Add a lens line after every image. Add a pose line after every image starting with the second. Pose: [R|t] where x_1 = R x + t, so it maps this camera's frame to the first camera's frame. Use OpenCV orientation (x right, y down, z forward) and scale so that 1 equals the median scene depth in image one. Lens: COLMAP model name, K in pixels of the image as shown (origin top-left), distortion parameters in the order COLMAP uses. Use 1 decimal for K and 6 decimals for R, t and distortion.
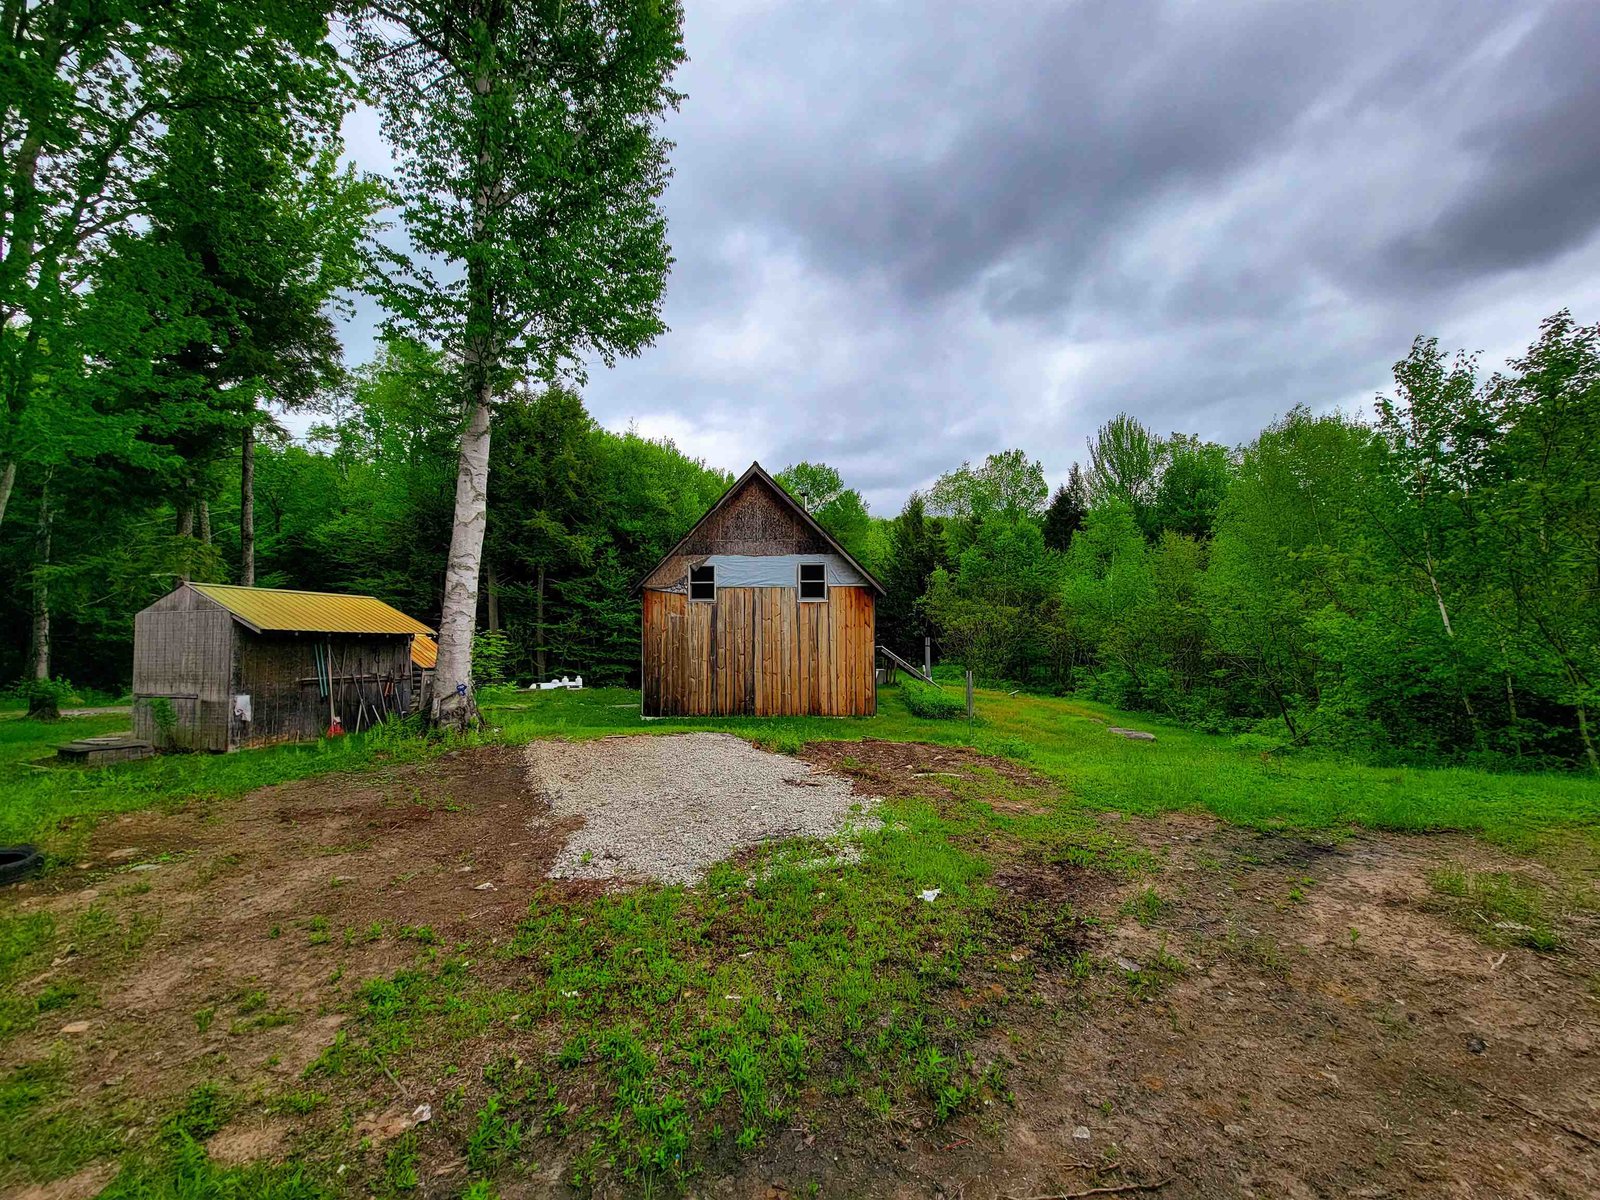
lens RADIAL K [[645.4, 0, 807.3], [0, 645.4, 601.6], [0, 0, 1]] dist [-0.003205, -0.000153]
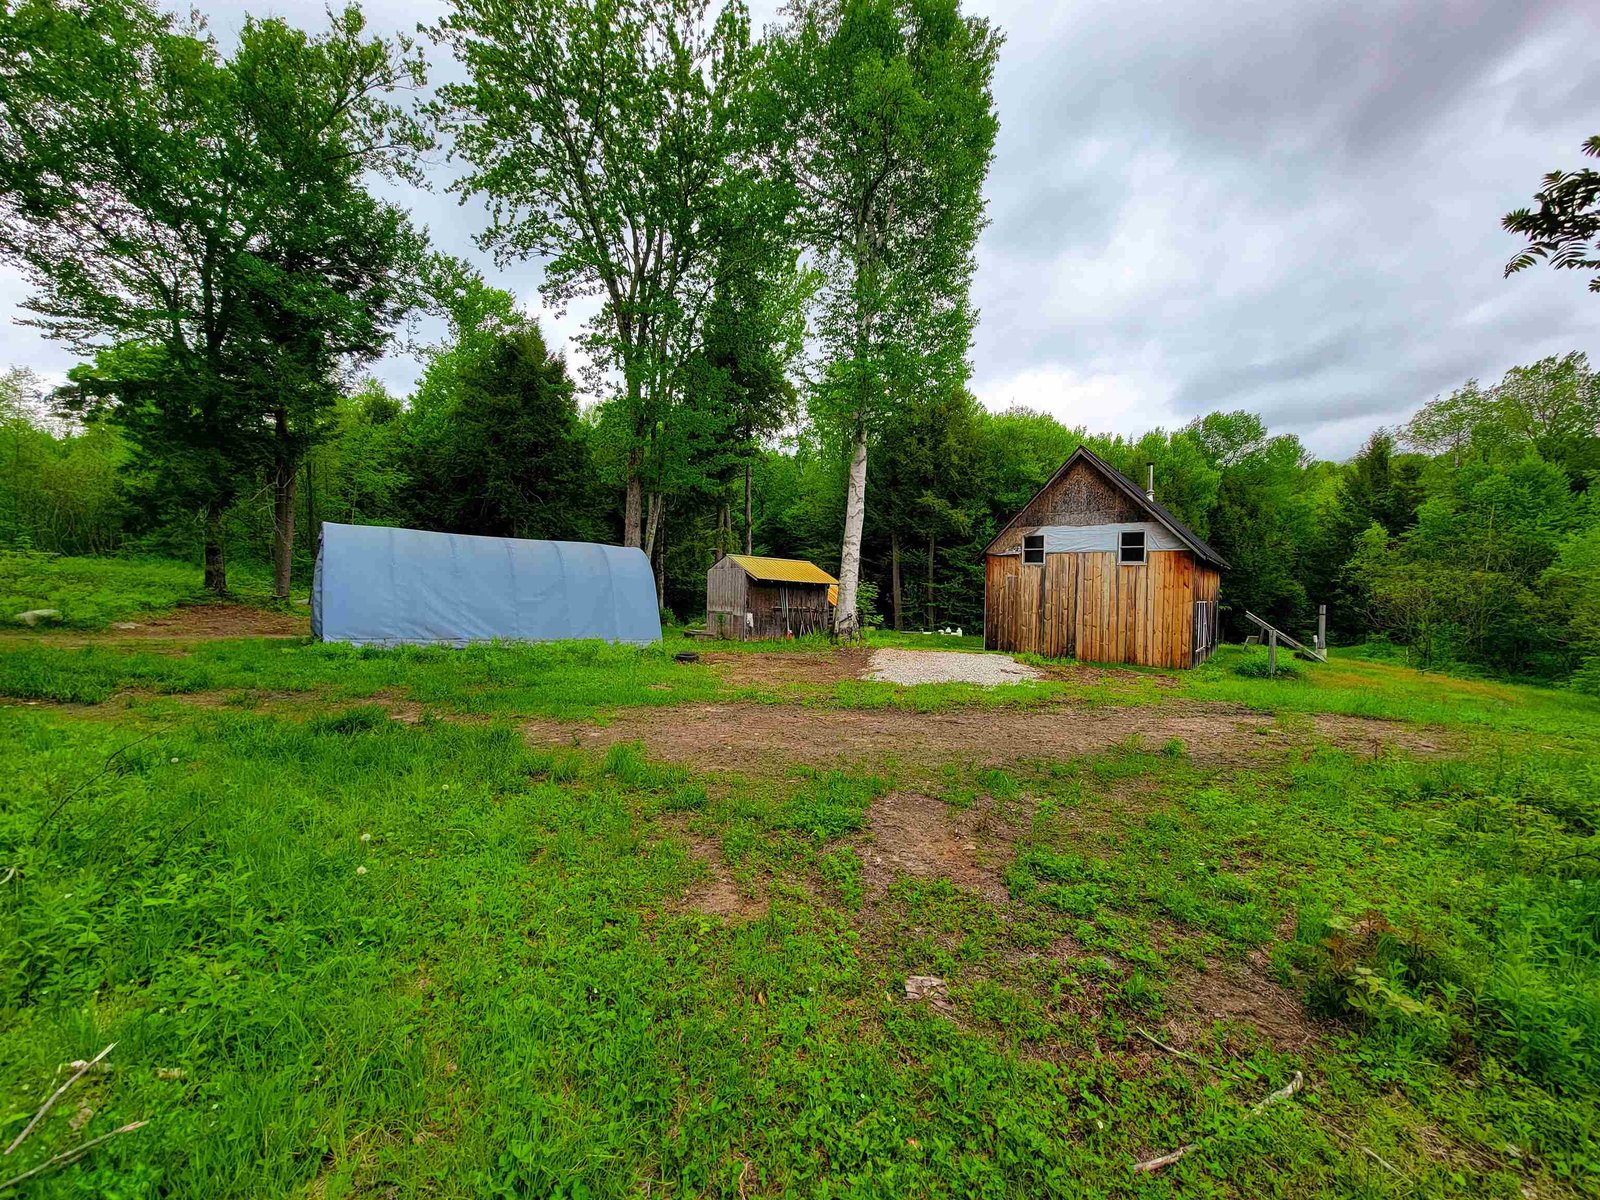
lens RADIAL K [[645.4, 0, 802.5], [0, 645.4, 598.3], [0, 0, 1]] dist [-0.003205, -0.000153]
pose [[0.810521, 0.030280, -0.584926, 0.200542], [-0.001401, 0.998760, 0.049763, 0.003428], [0.585707, -0.039515, 0.809559, -0.249191]]
